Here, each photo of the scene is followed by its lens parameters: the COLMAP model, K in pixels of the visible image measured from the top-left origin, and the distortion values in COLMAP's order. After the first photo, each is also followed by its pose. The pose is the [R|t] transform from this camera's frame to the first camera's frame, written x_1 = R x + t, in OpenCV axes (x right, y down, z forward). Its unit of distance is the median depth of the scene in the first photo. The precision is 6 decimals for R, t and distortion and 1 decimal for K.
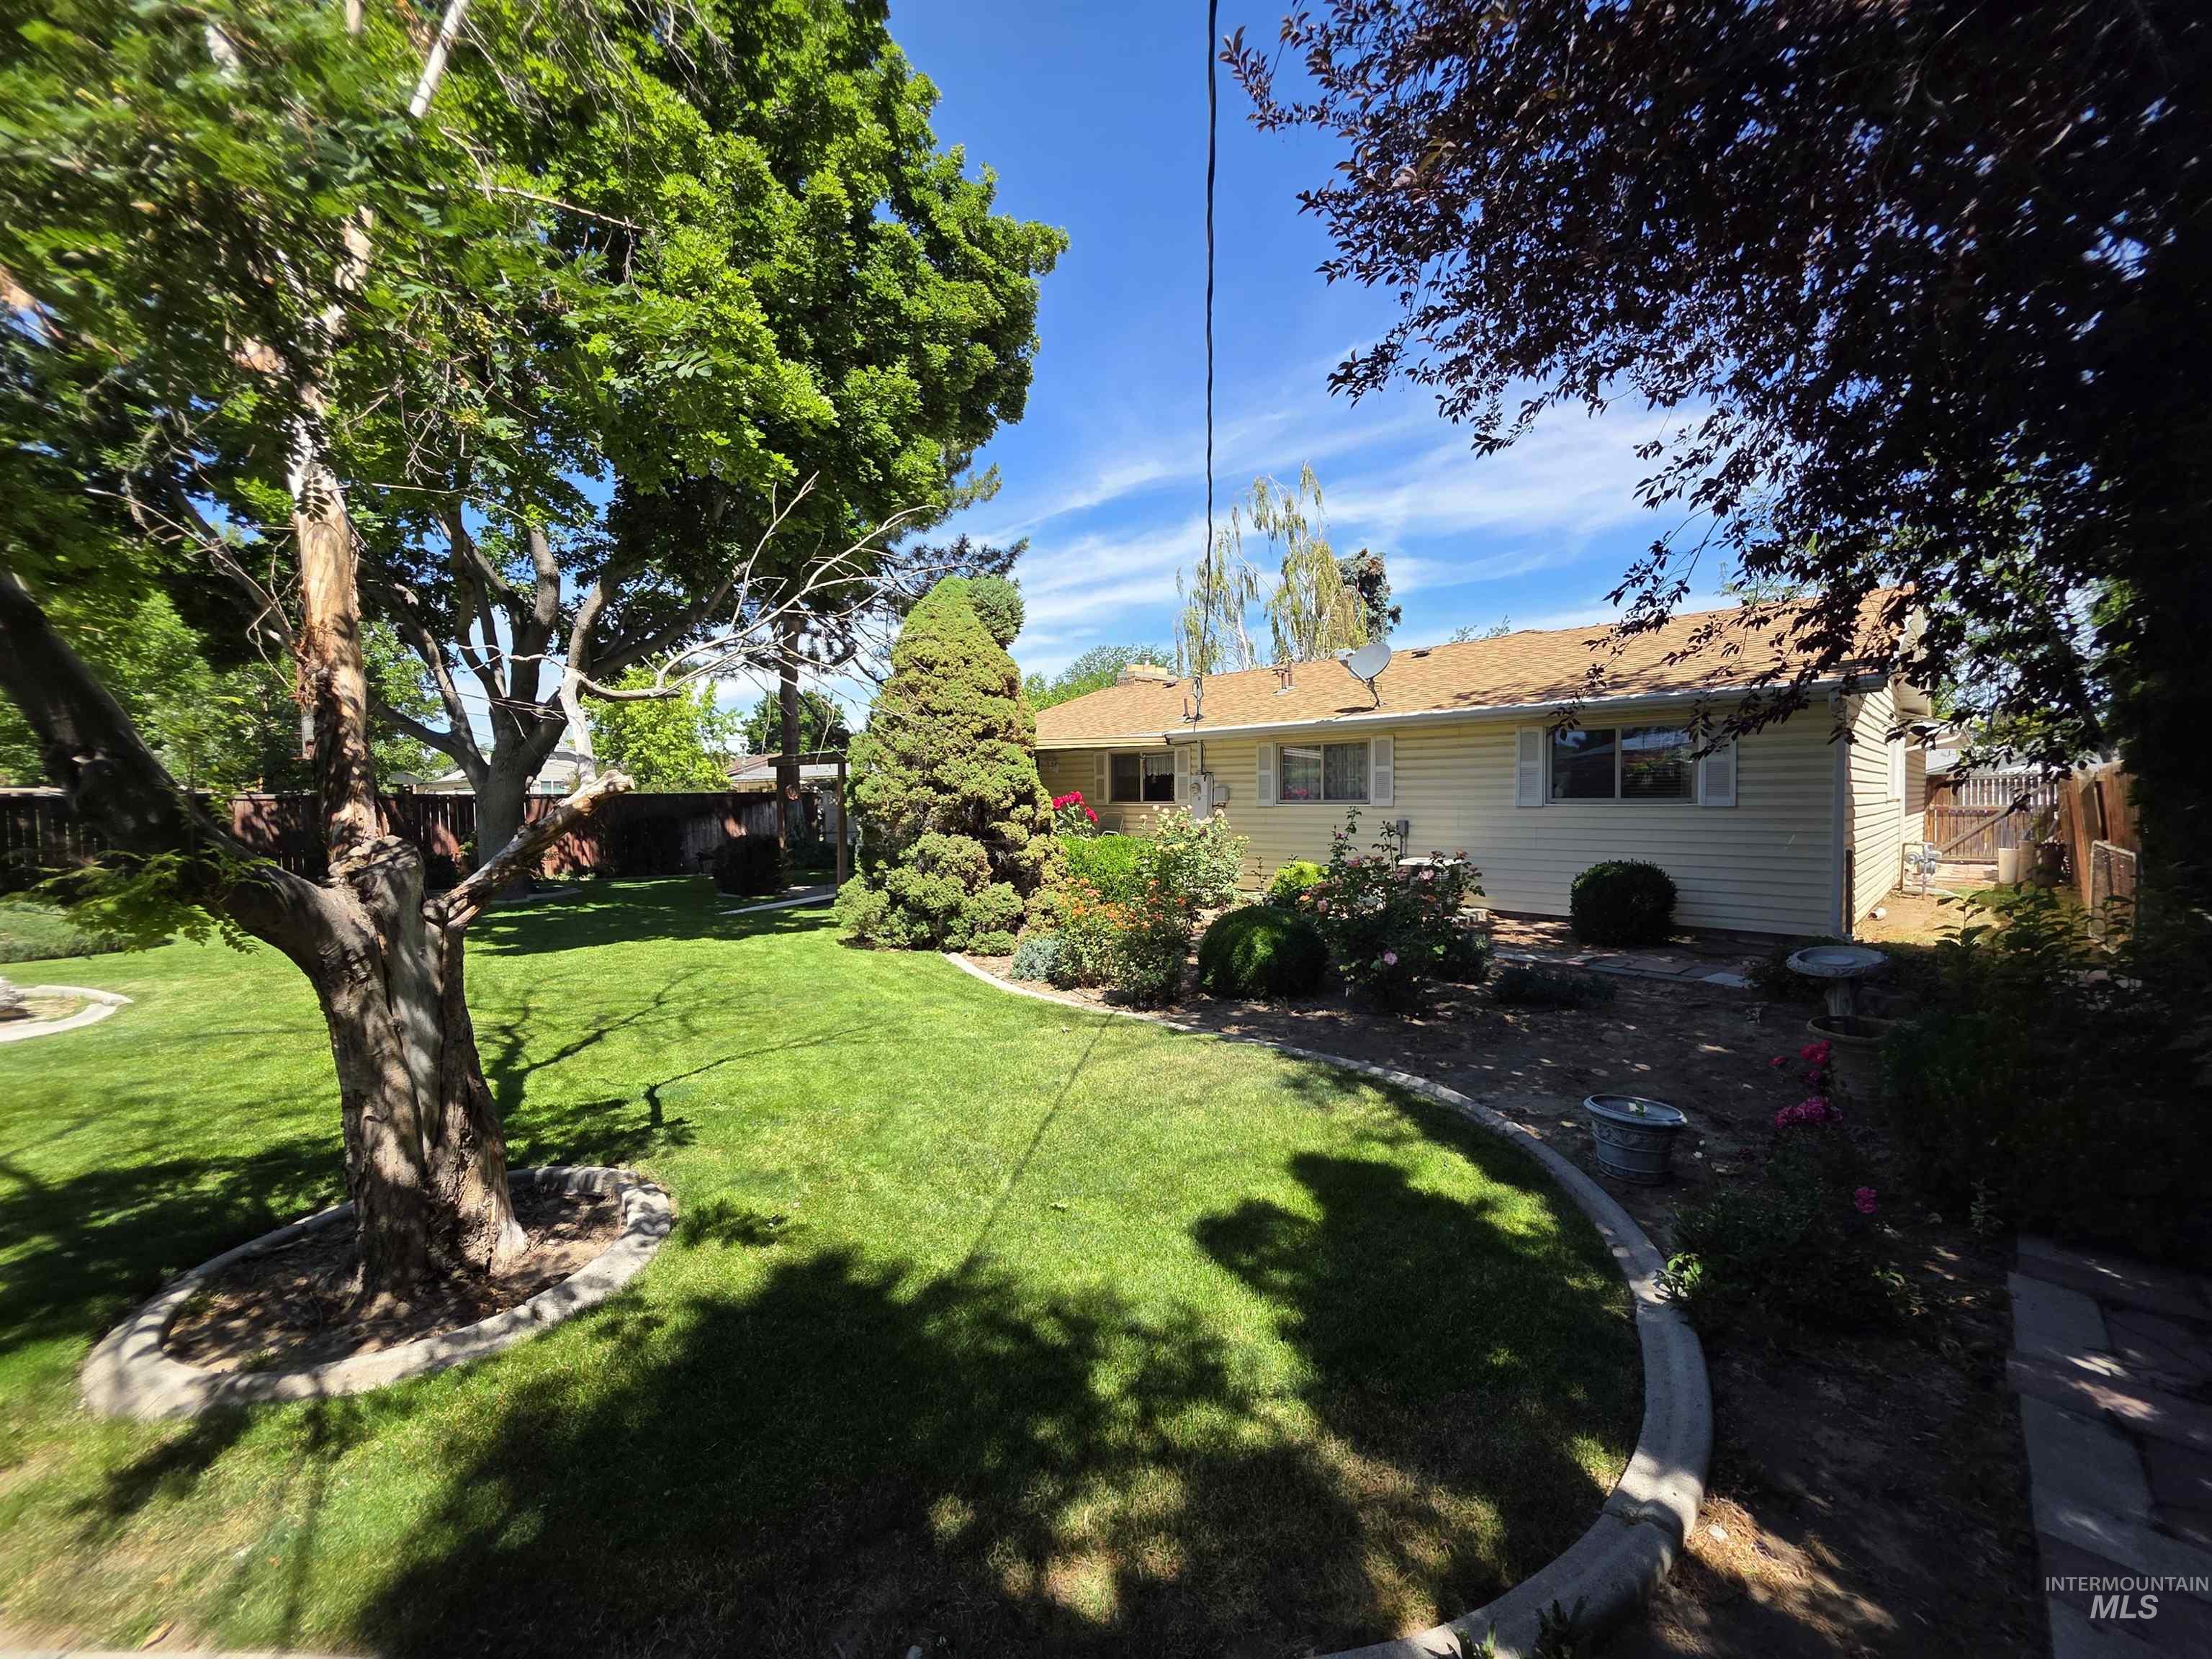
lens RADIAL K [[884.9, 0, 1098.9], [0, 884.9, 828.5], [0, 0, 1]] dist [-0.001118, -0.000271]
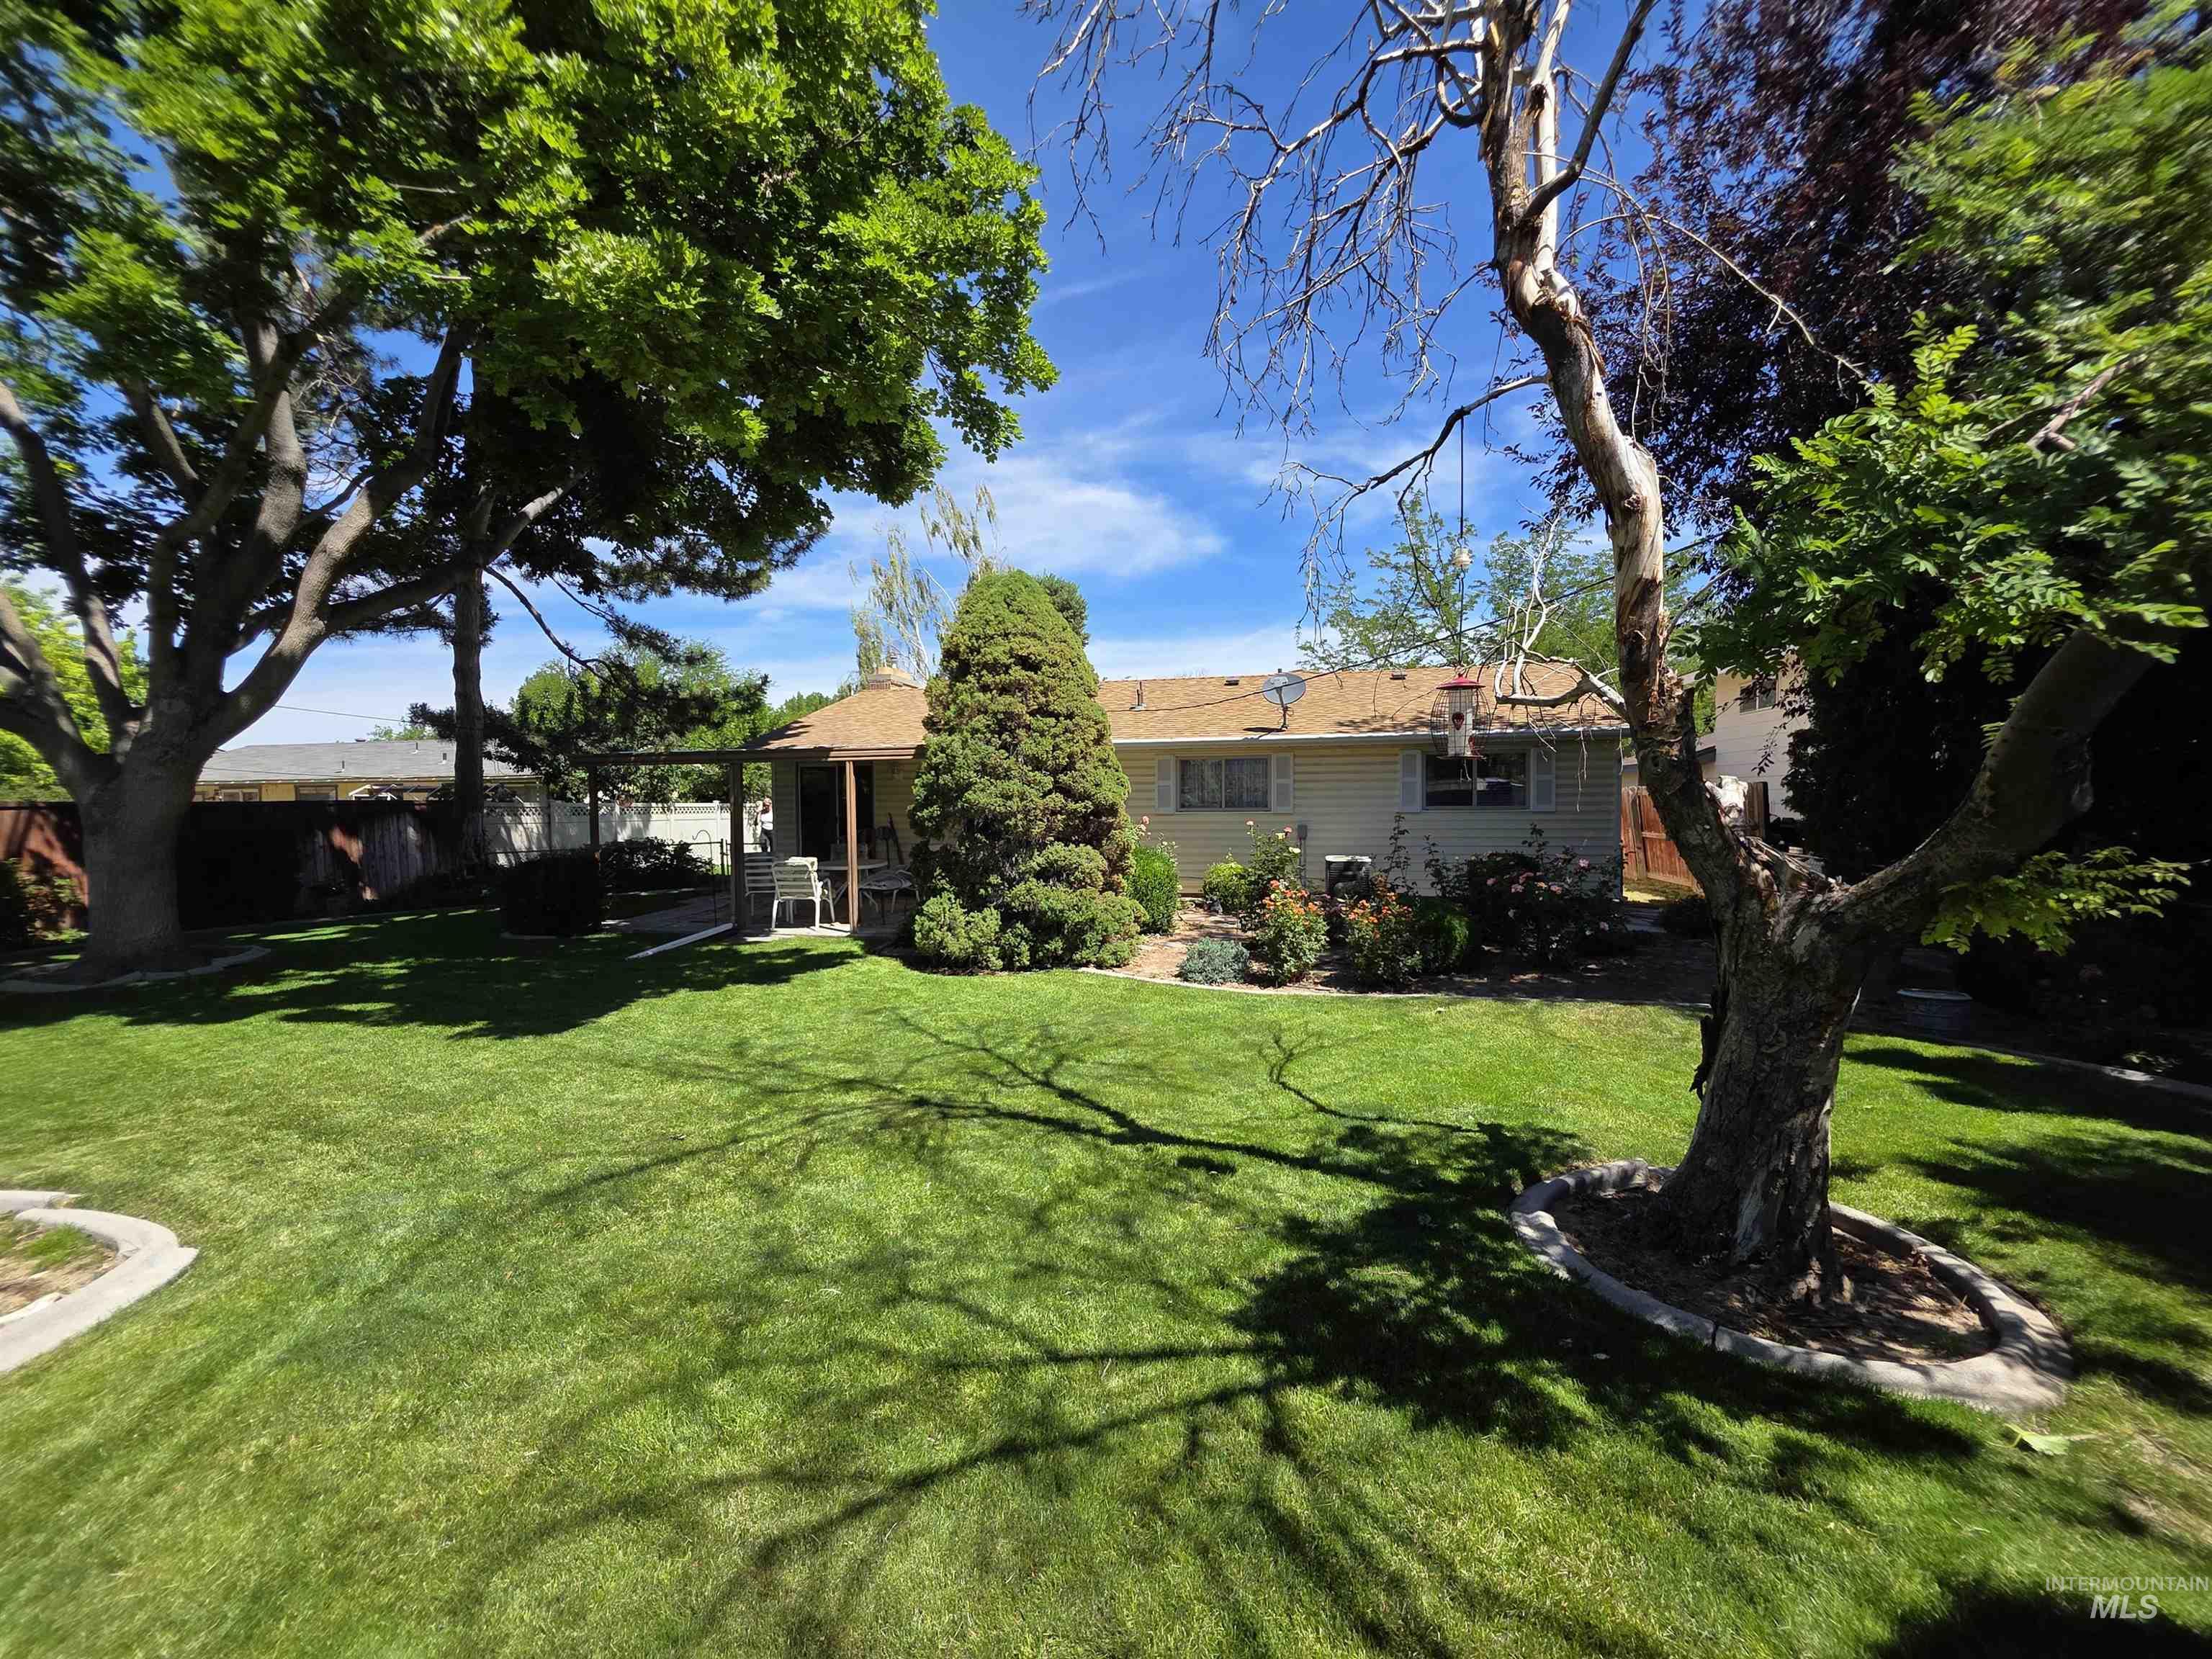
lens RADIAL K [[884.9, 0, 1098.2], [0, 884.9, 820.0], [0, 0, 1]] dist [-0.001118, -0.000271]
pose [[0.842972, -0.007914, 0.537900, -0.659160], [0.019401, 0.999689, -0.015696, -0.003320], [-0.537608, 0.023668, 0.842863, 0.183205]]
